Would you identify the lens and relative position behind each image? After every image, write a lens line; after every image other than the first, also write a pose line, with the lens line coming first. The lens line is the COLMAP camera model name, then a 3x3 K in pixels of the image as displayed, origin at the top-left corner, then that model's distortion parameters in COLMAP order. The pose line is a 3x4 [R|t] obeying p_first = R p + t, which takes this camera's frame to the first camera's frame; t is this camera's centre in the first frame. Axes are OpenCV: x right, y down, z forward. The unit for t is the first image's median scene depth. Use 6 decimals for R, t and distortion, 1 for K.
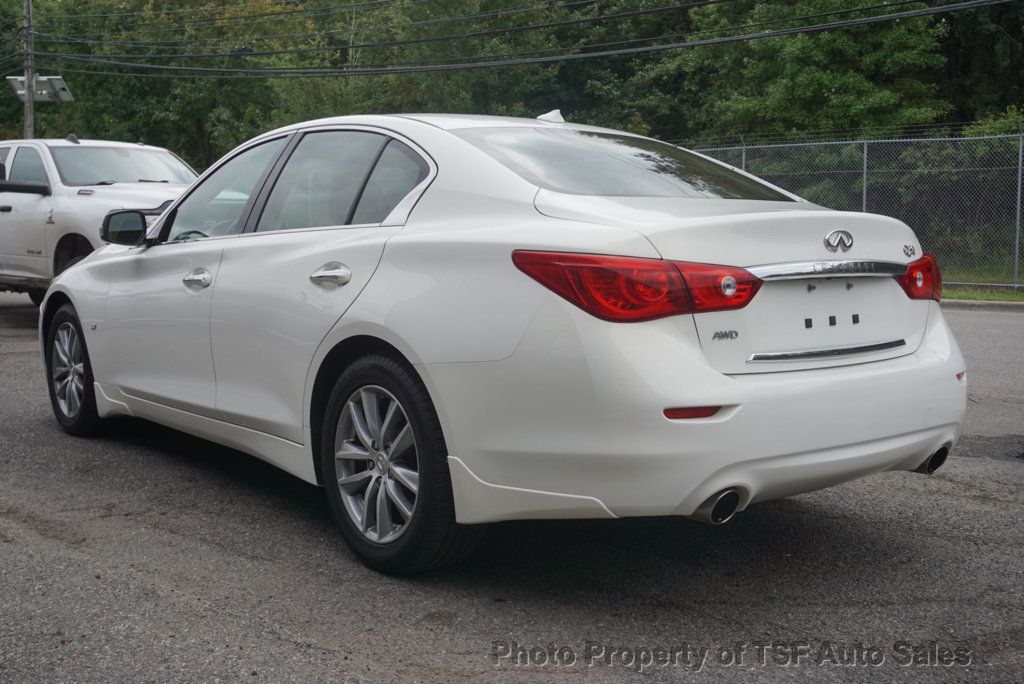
lens RADIAL K [[1169.7, 0, 512.0], [0, 1169.7, 342.0], [0, 0, 1]] dist [0.016583, 0.015939]
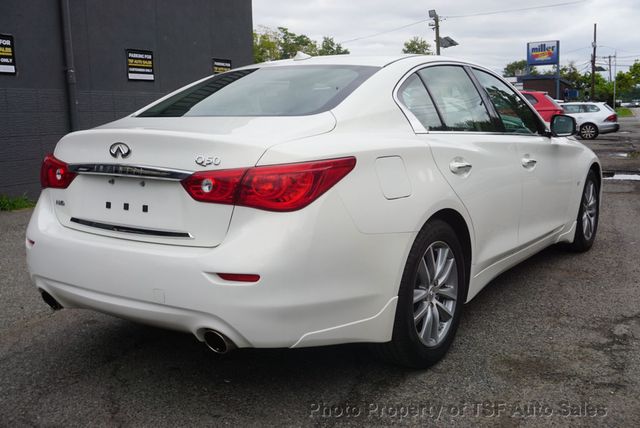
lens RADIAL K [[694.0, 0, 320.0], [0, 694.0, 214.0], [0, 0, 1]] dist [-0.003149, 0.000011]
pose [[0.267242, 0.139497, -0.953479, 1.234013], [-0.080583, 0.989236, 0.122143, -0.141710], [0.960254, 0.044193, 0.275606, 1.078458]]
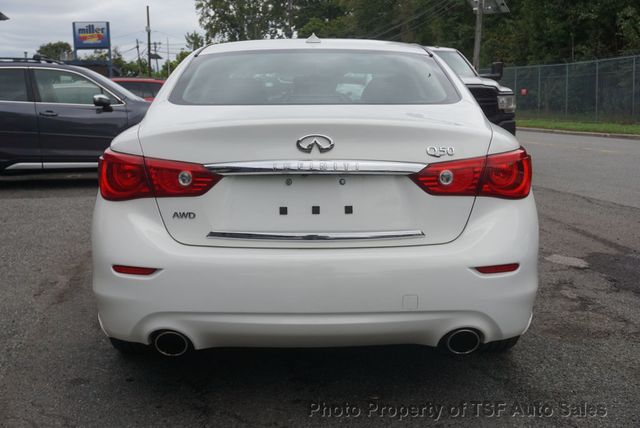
lens RADIAL K [[813.2, 0, 320.0], [0, 813.2, 214.0], [0, 0, 1]] dist [0.057030, -0.015676]
pose [[0.788950, 0.083432, -0.608767, 0.855584], [-0.054151, 0.996325, 0.066368, -0.076008], [0.612067, -0.019396, 0.790568, 0.367311]]
